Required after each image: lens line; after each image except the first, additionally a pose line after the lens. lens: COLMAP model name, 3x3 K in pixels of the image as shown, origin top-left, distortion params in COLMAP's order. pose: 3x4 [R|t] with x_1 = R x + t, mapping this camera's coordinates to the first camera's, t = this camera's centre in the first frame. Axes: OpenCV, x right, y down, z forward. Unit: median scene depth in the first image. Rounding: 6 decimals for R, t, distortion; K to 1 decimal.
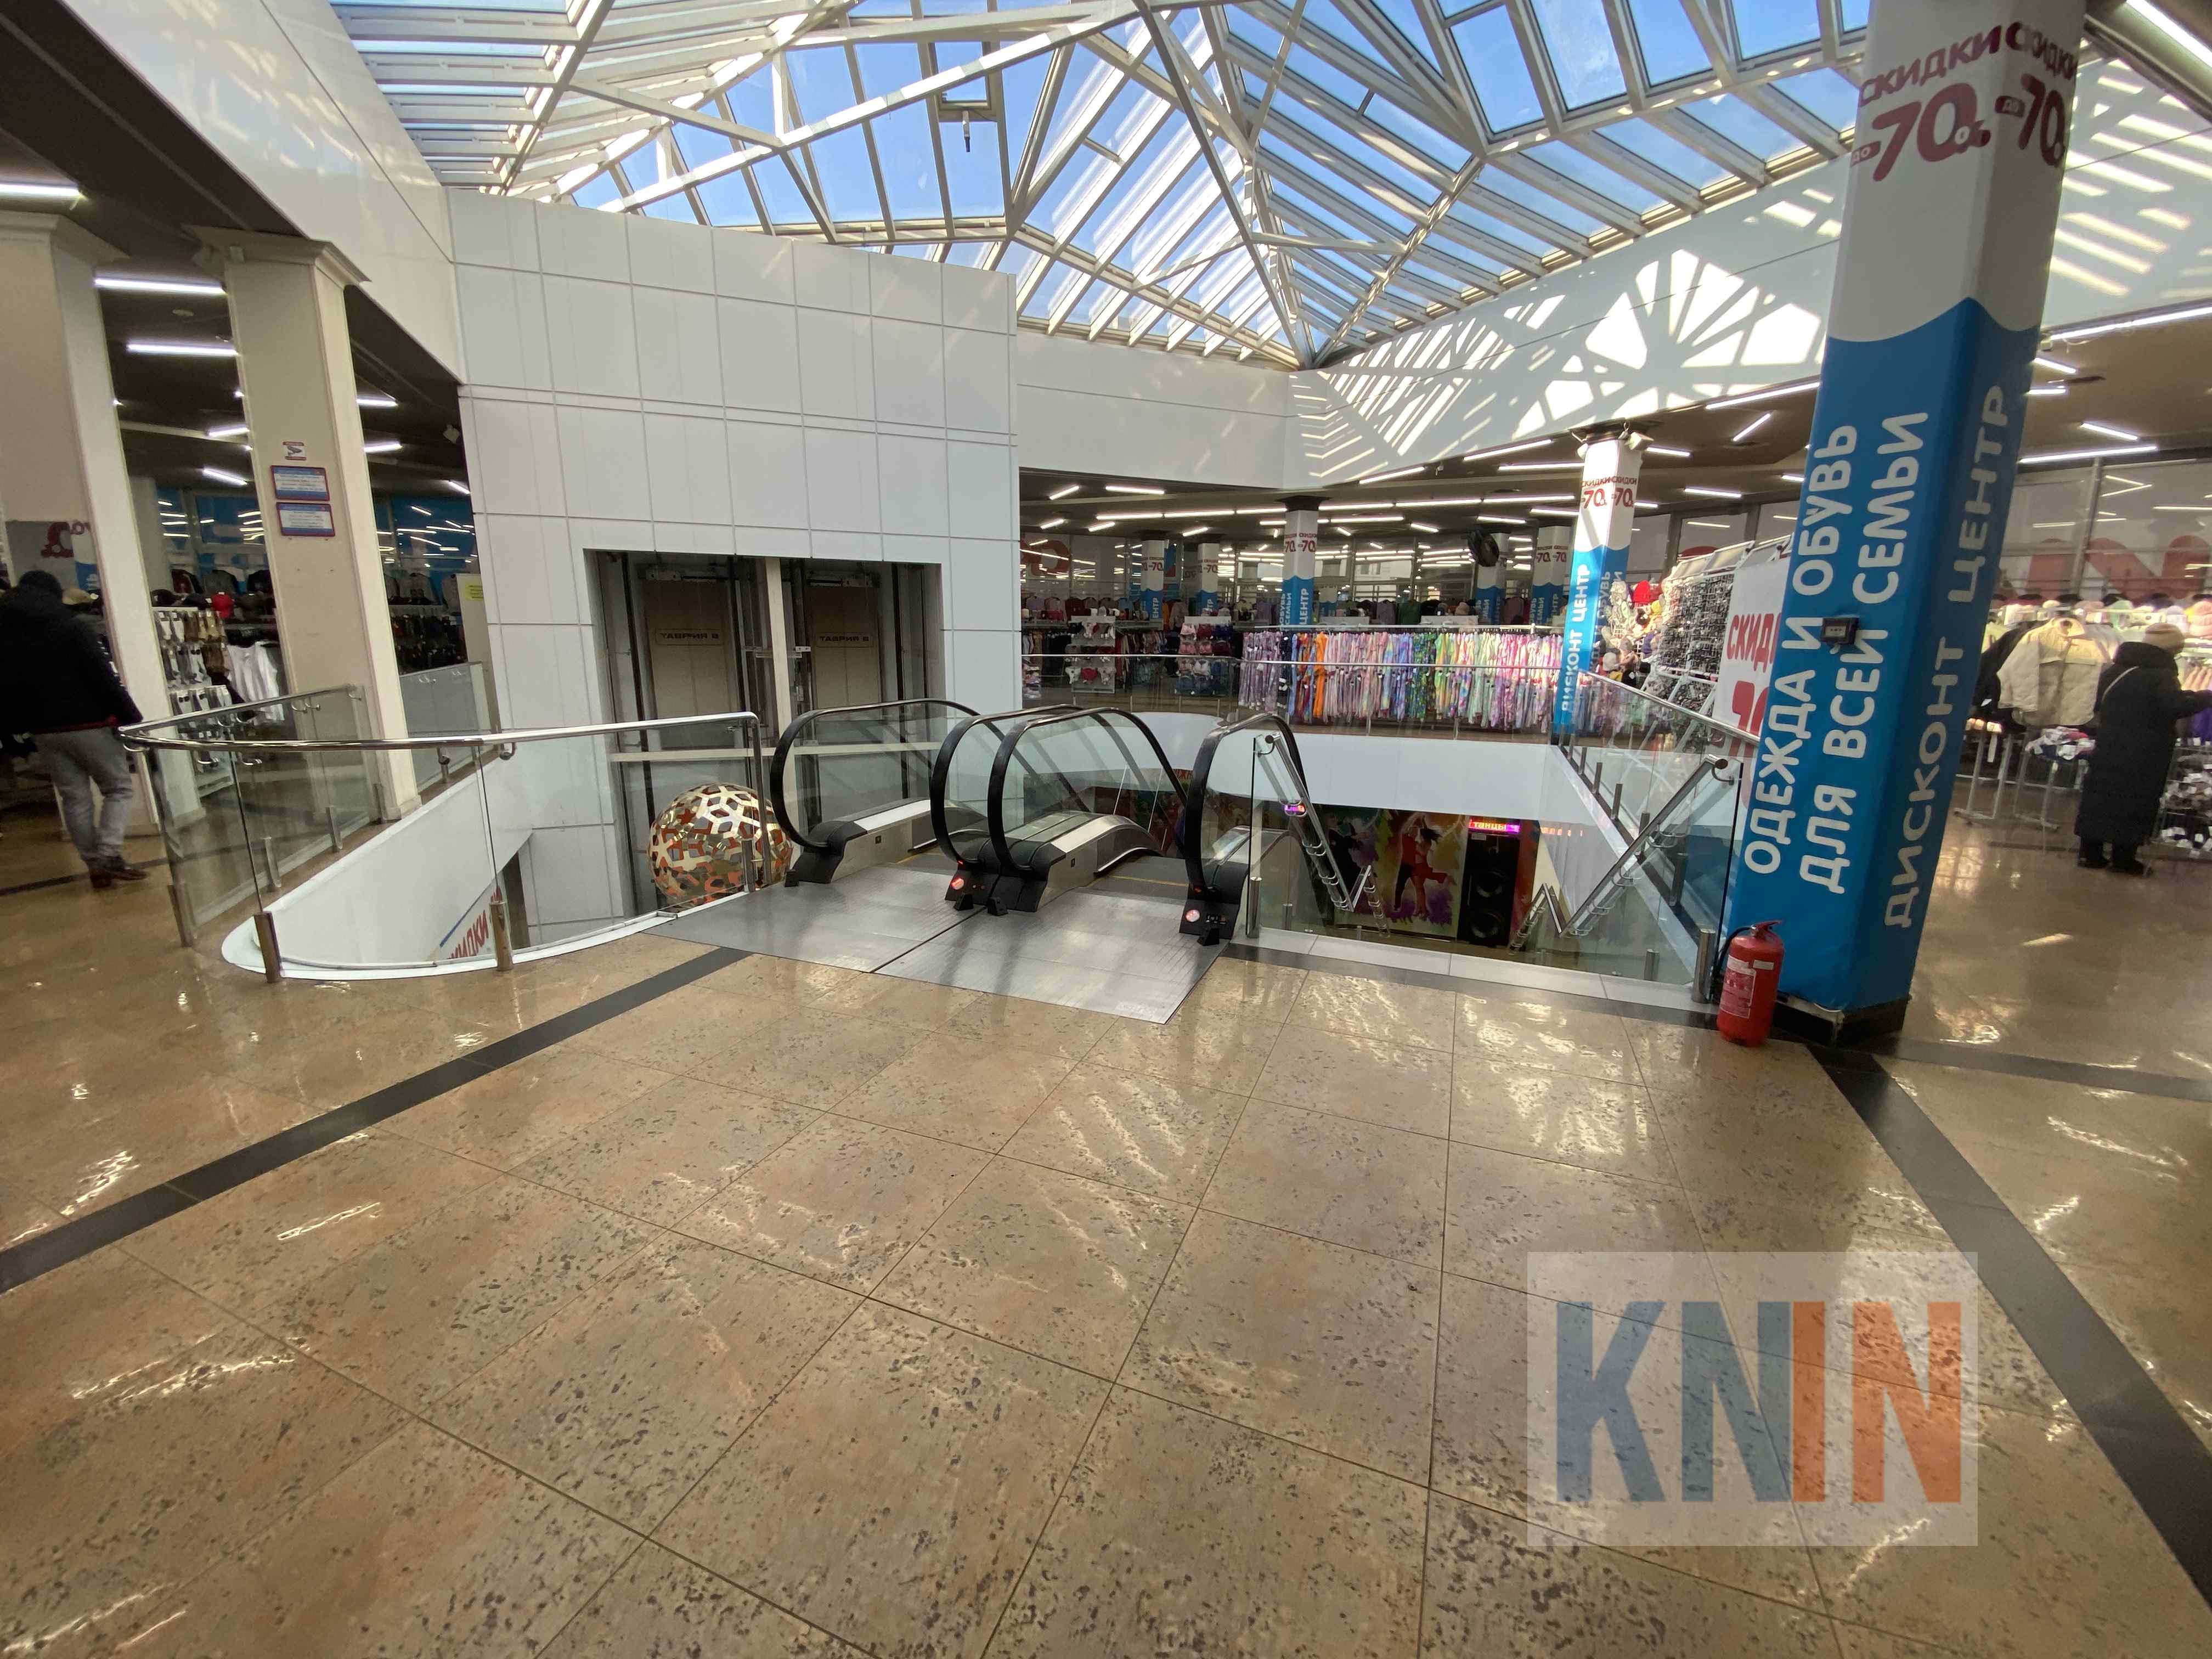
lens RADIAL K [[867.9, 0, 1106.0], [0, 867.9, 829.5], [0, 0, 1]] dist [0.001817, -0.010538]
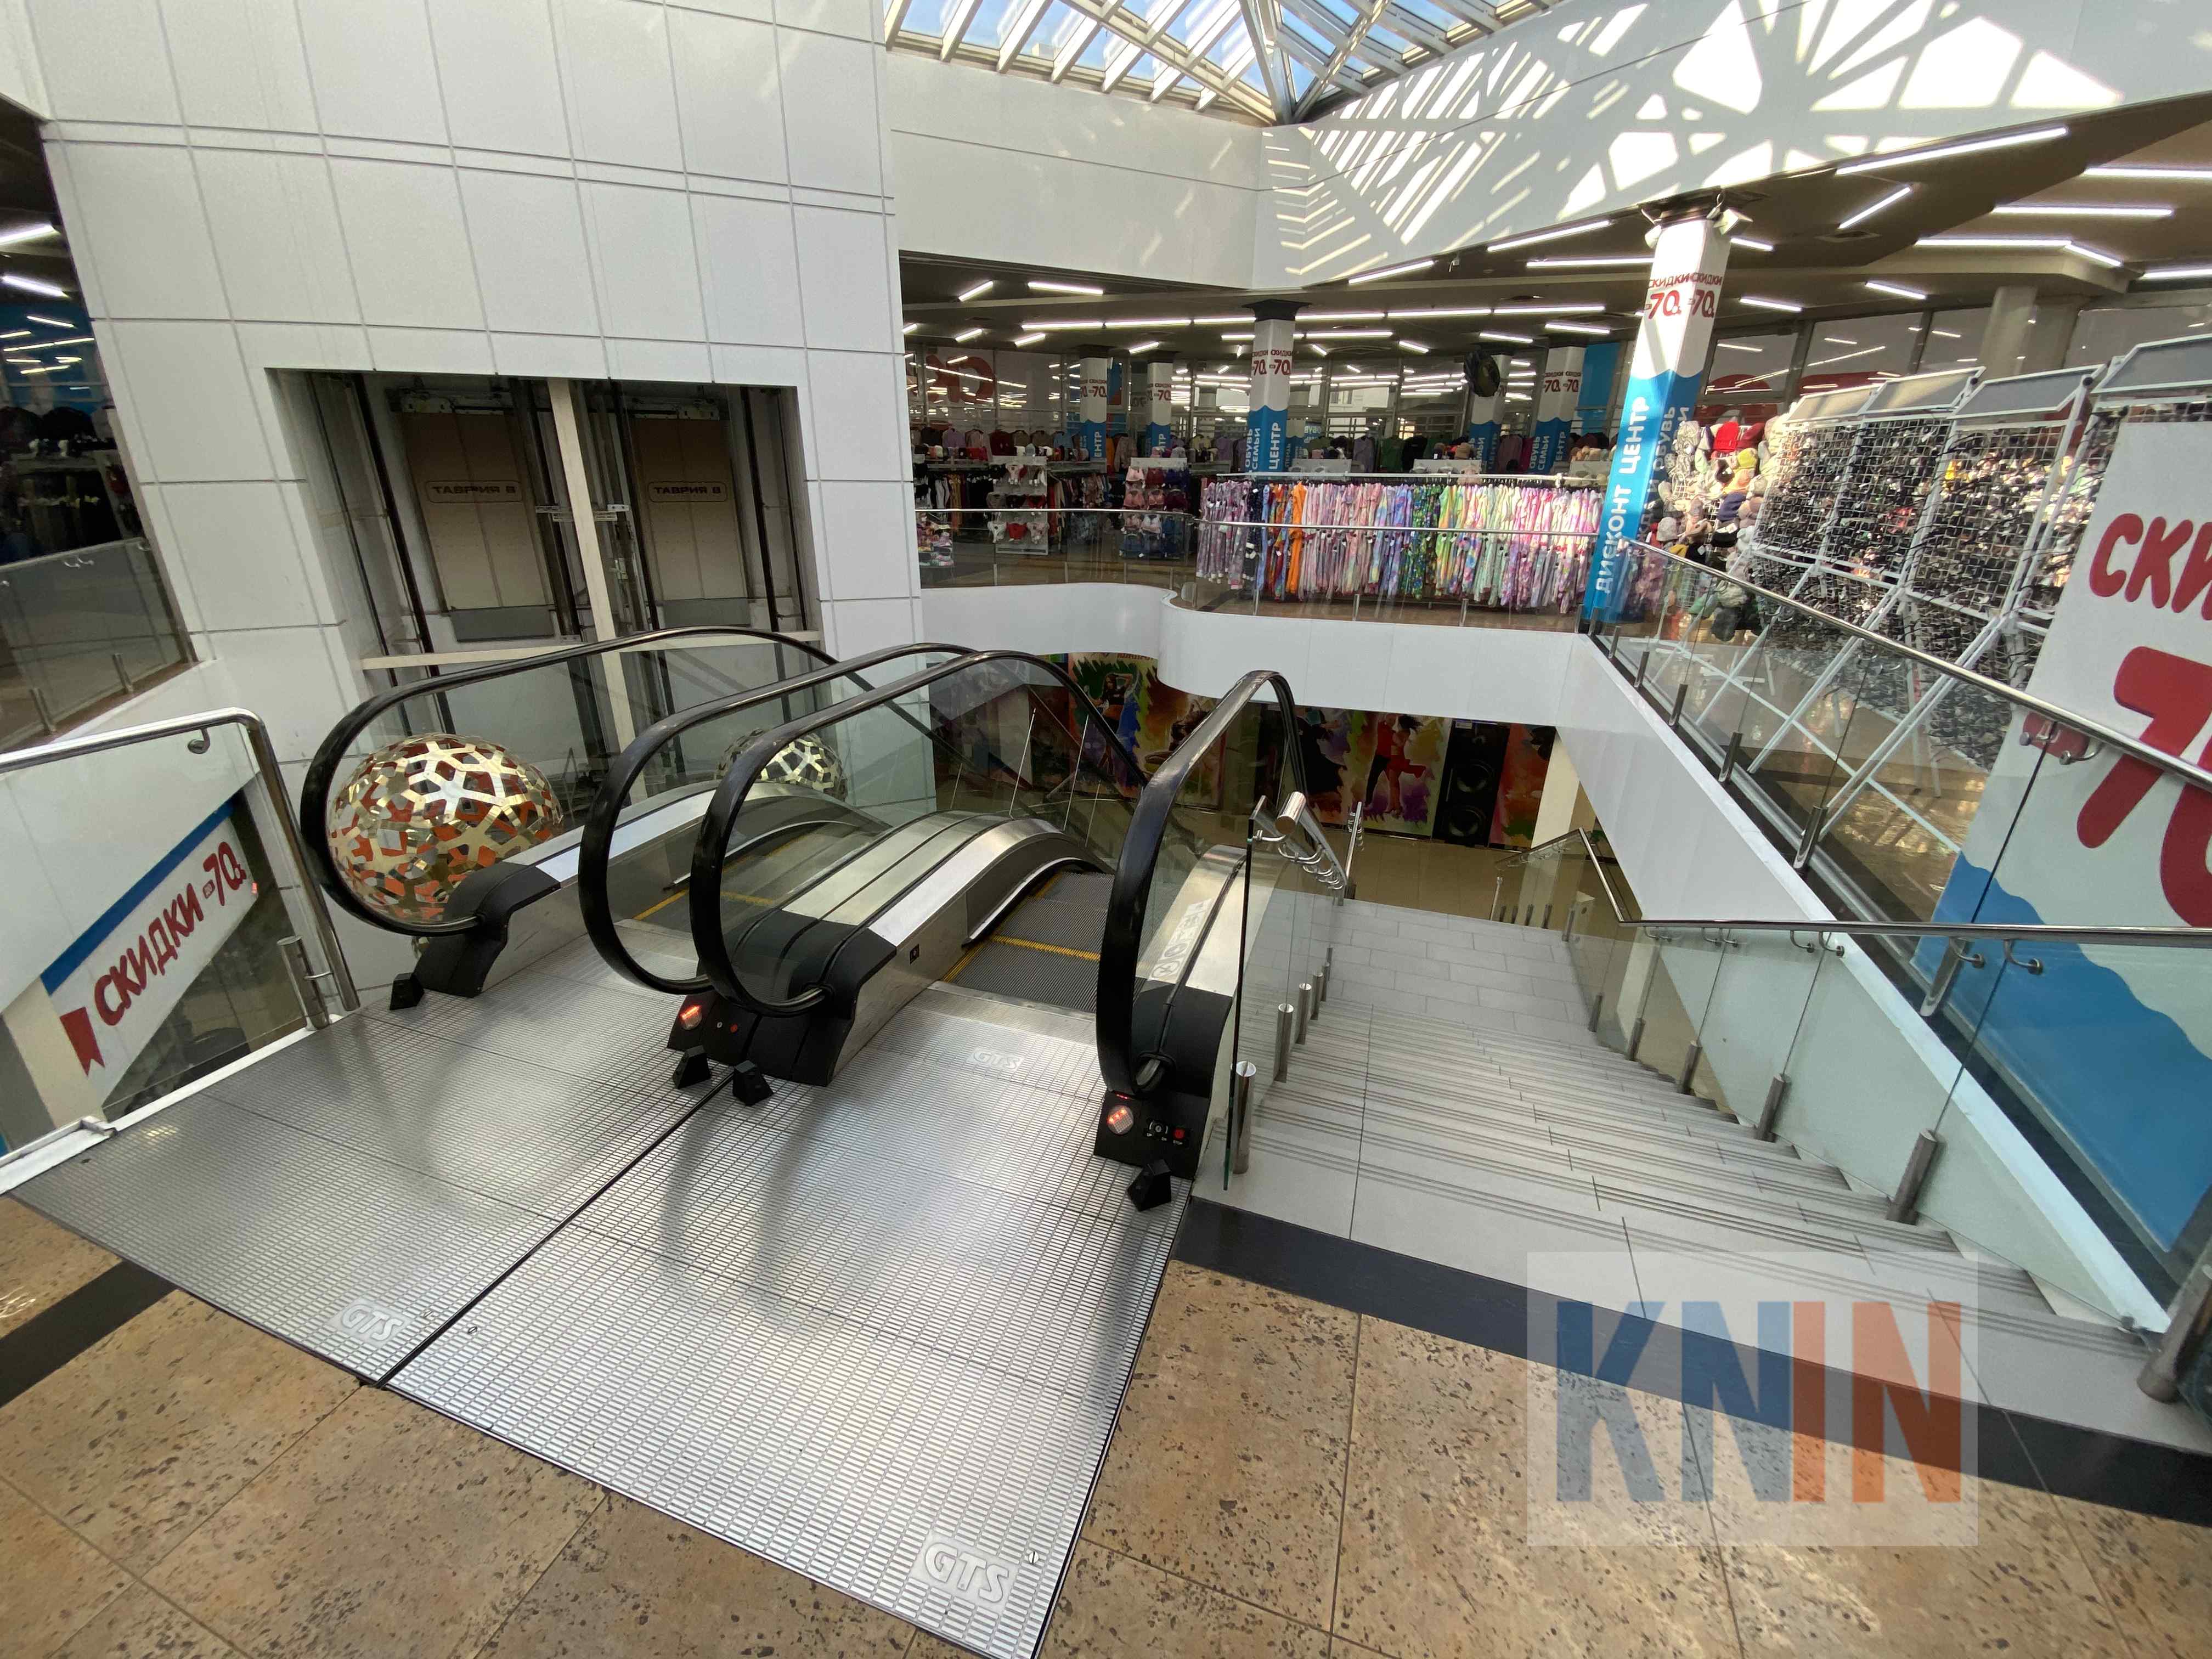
lens RADIAL K [[867.9, 0, 1106.0], [0, 867.9, 829.5], [0, 0, 1]] dist [0.001817, -0.010538]
pose [[0.998399, -0.017675, 0.053736, 0.021336], [0.008113, 0.984853, 0.173200, -0.051764], [-0.055984, -0.172486, 0.983420, 0.165876]]
